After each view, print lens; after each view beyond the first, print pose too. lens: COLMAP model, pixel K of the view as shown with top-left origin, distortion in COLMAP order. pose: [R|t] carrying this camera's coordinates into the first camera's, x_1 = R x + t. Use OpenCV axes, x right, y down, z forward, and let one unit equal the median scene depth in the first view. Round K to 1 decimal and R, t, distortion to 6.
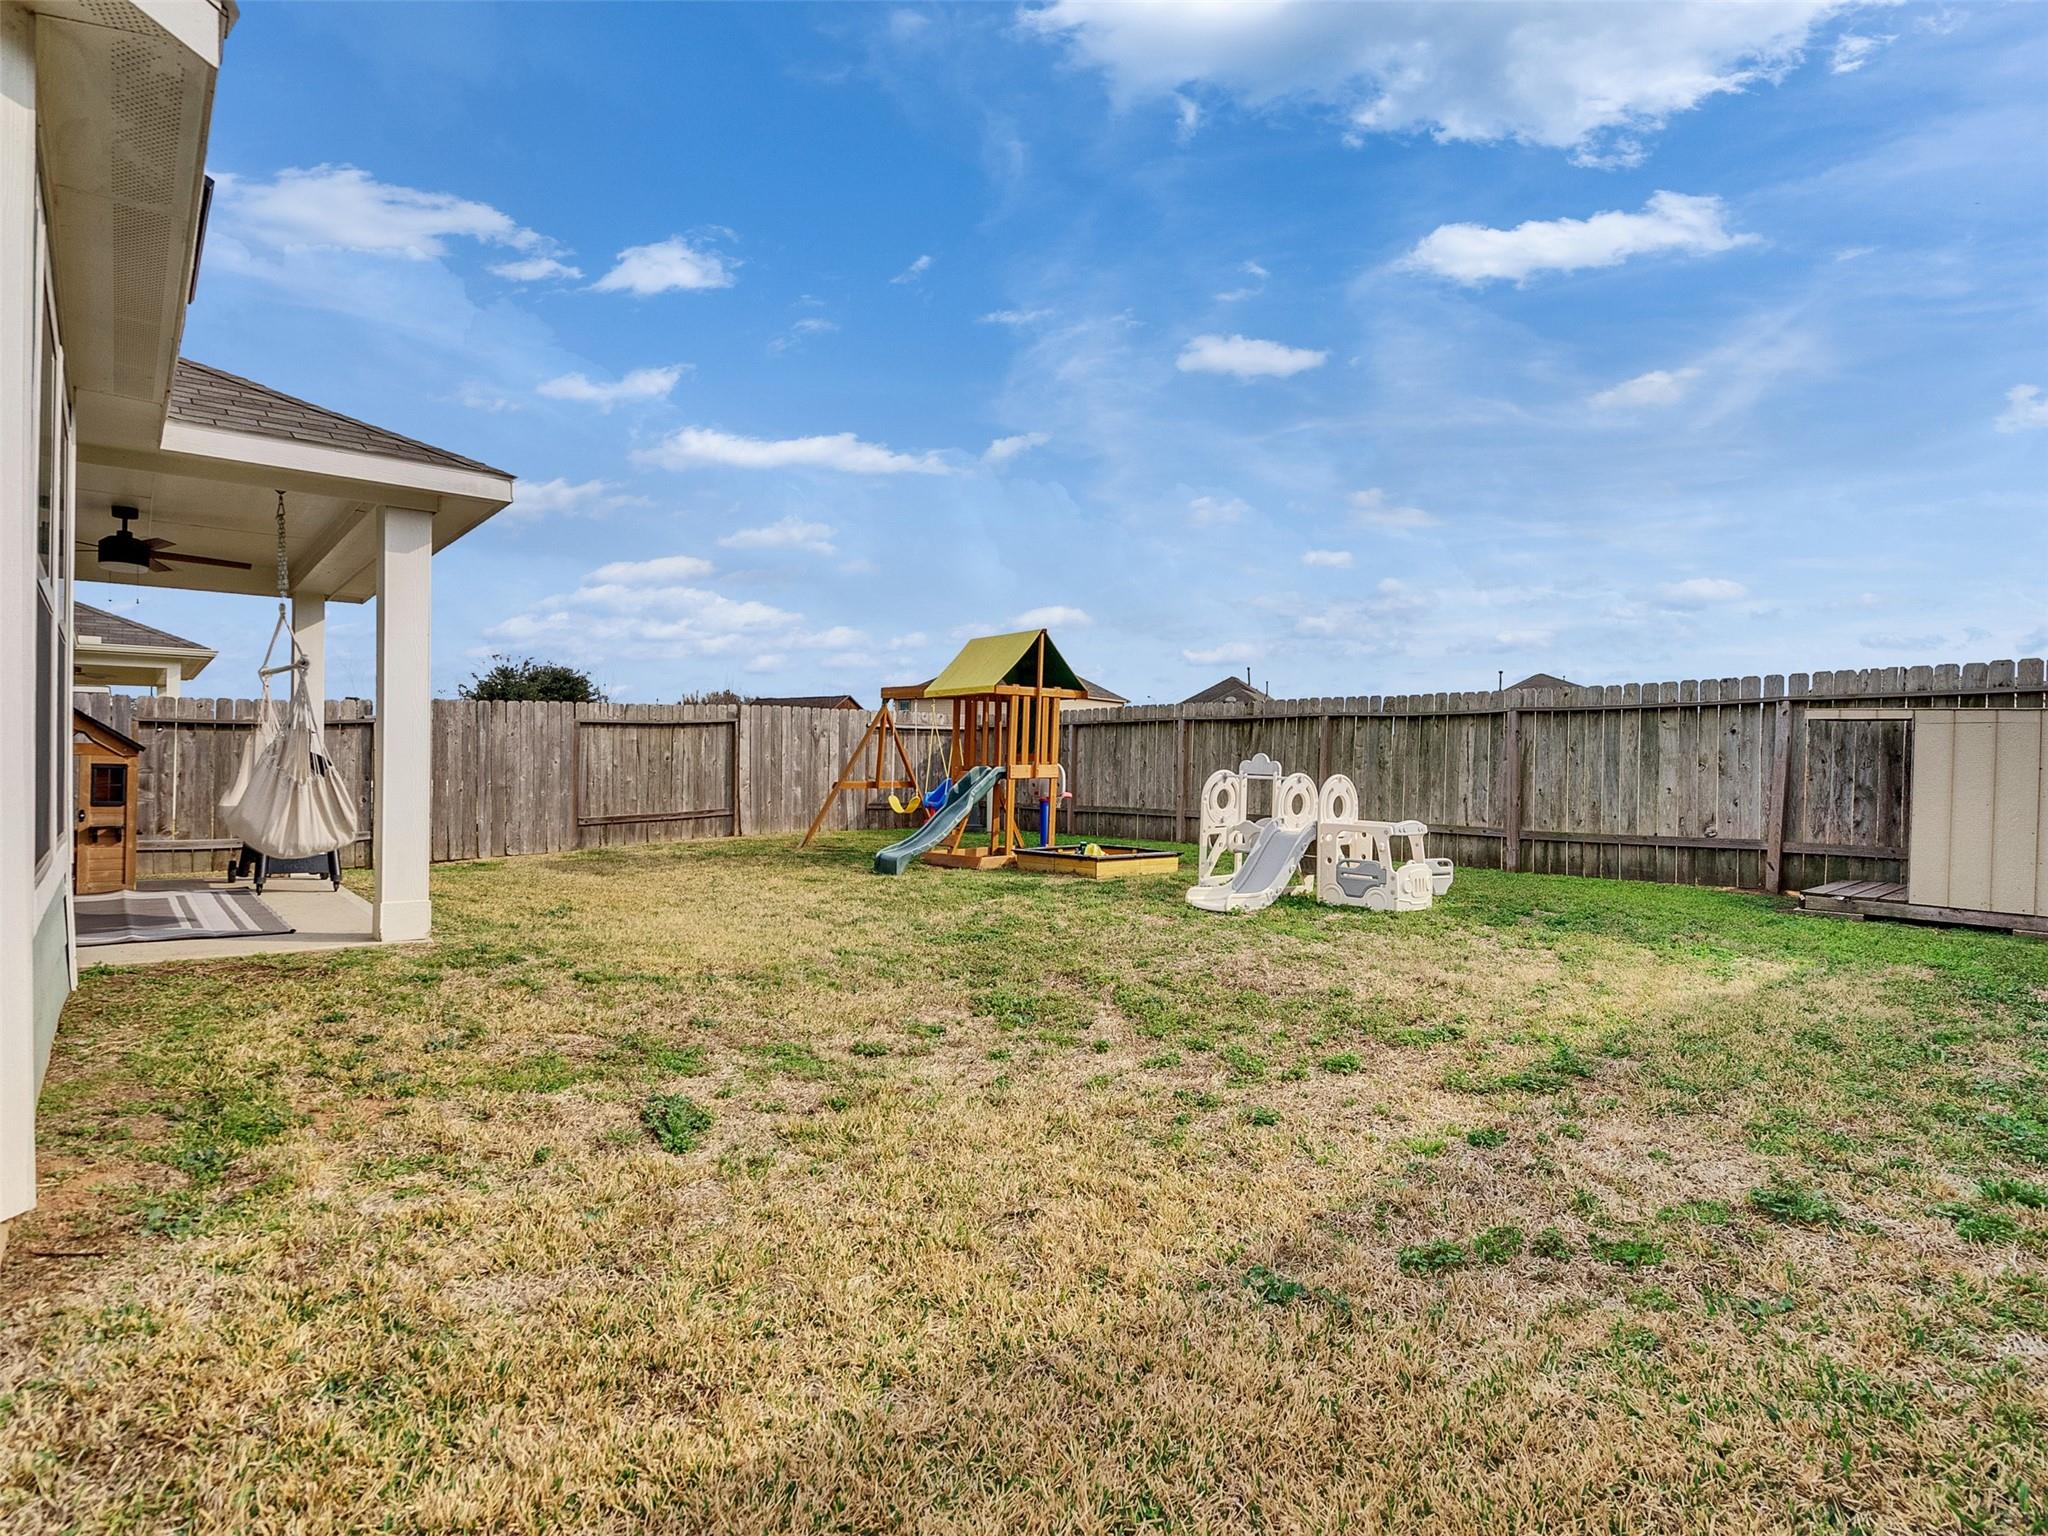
lens RADIAL K [[1044.8, 0, 1000.1], [0, 1044.8, 767.4], [0, 0, 1]] dist [-0.004619, 0.002423]
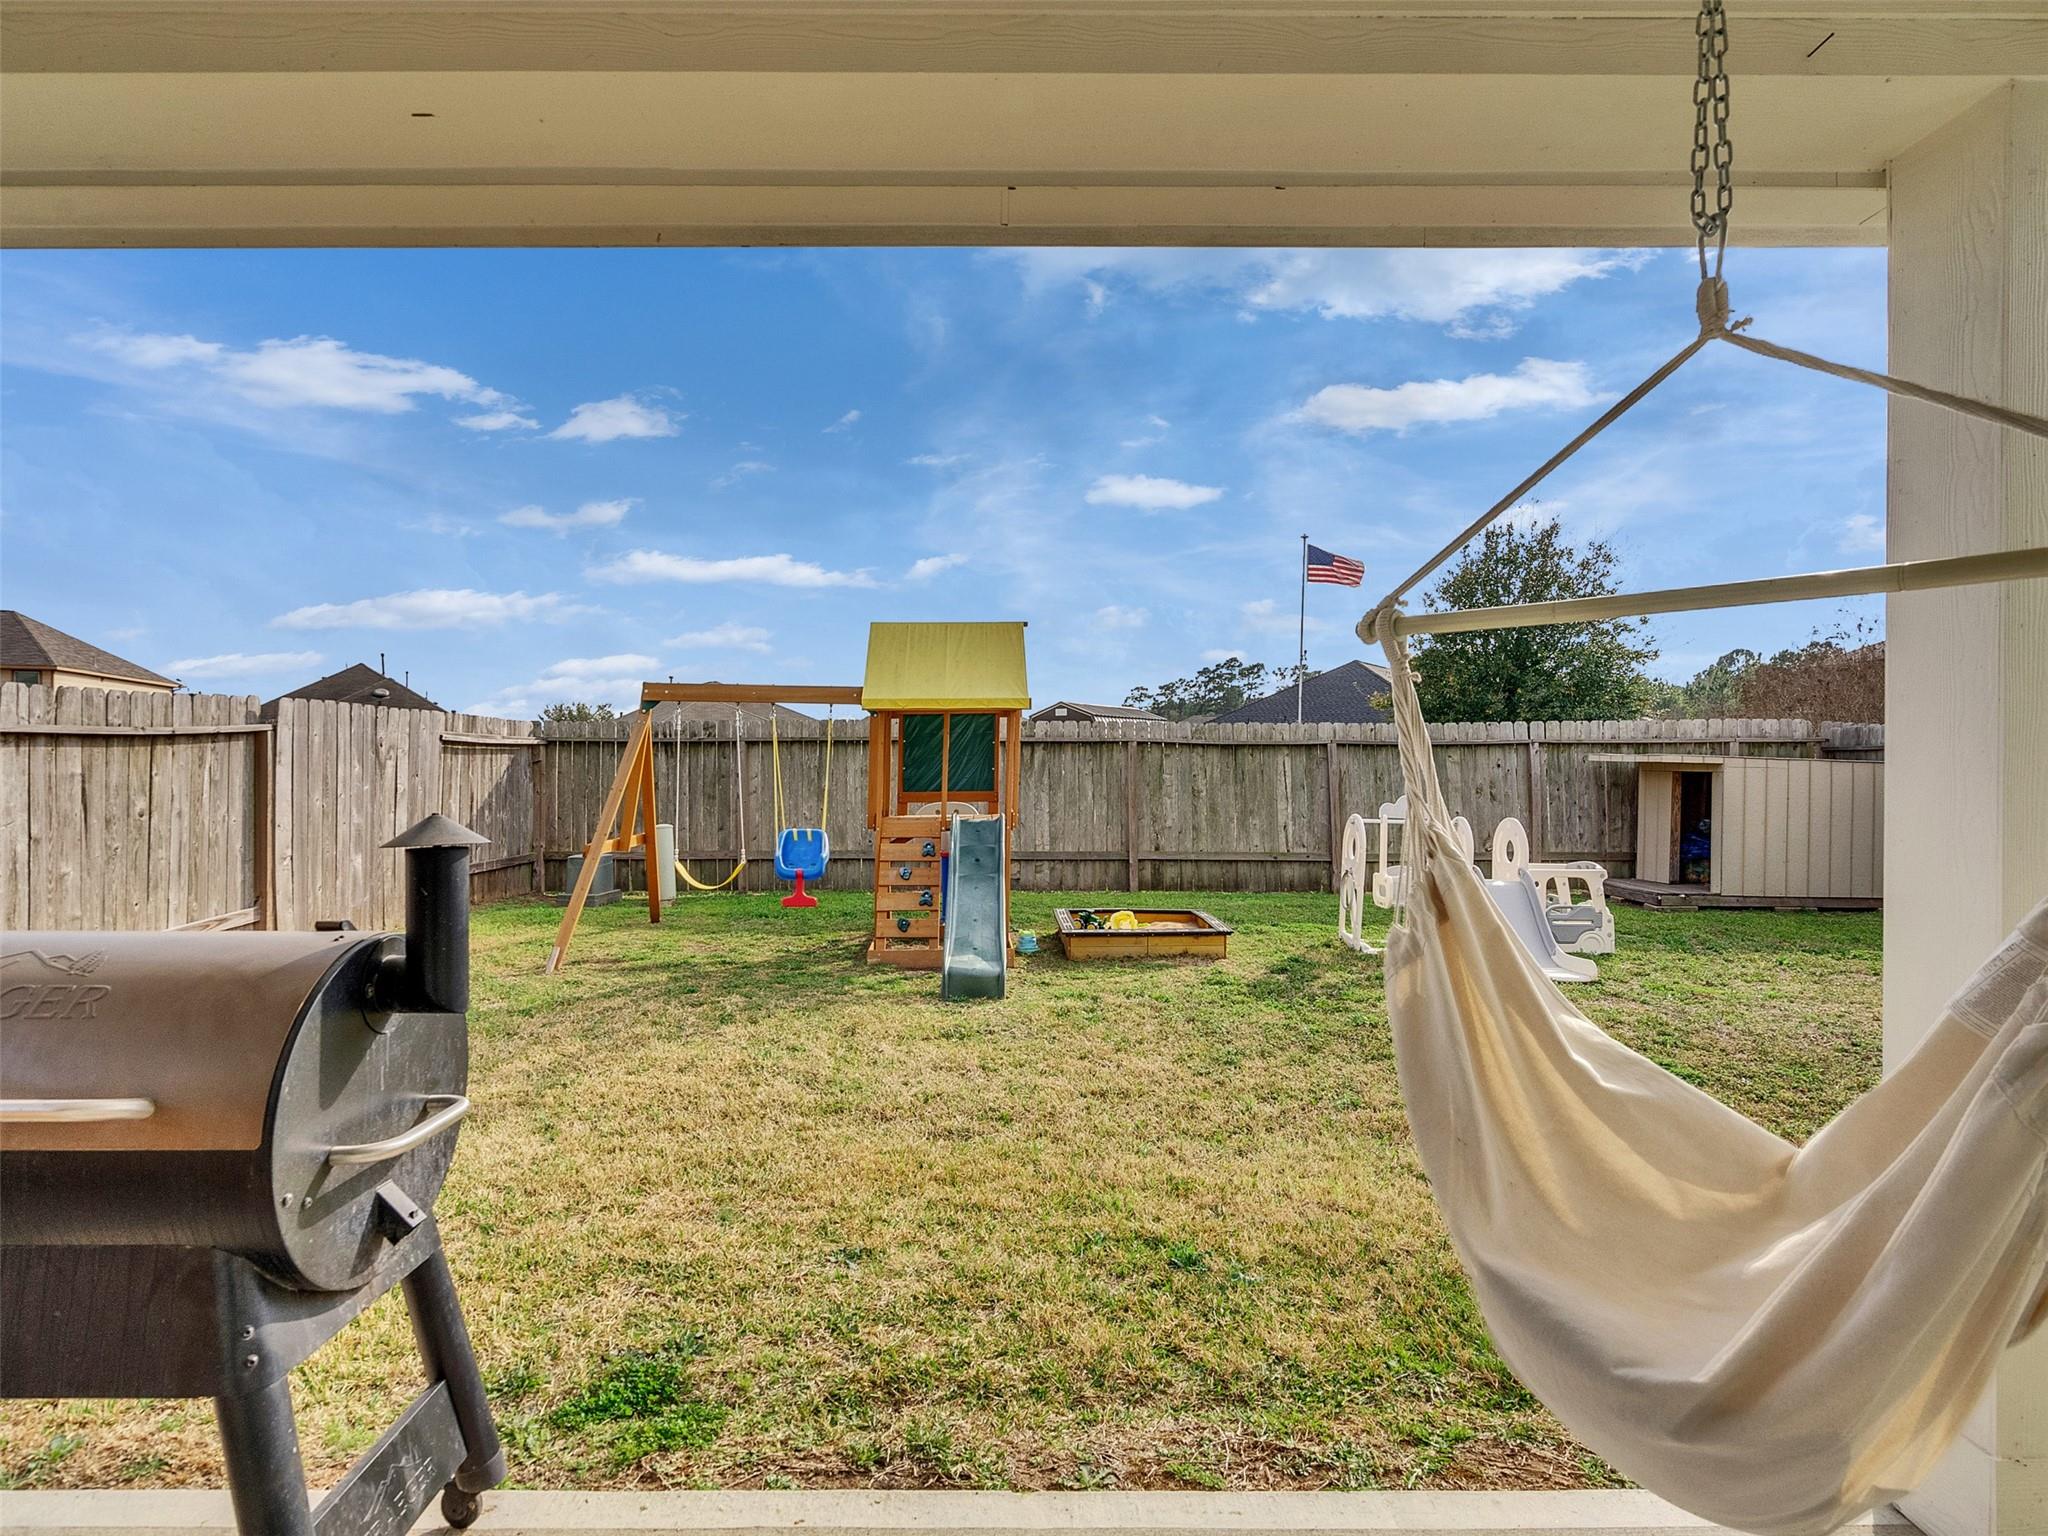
lens RADIAL K [[1044.8, 0, 1000.1], [0, 1044.8, 767.4], [0, 0, 1]] dist [-0.004619, 0.002423]
pose [[0.645023, -0.007870, 0.764122, -0.501784], [0.006373, 0.999968, 0.004919, -0.033110], [-0.764136, 0.001697, 0.645053, 0.508970]]
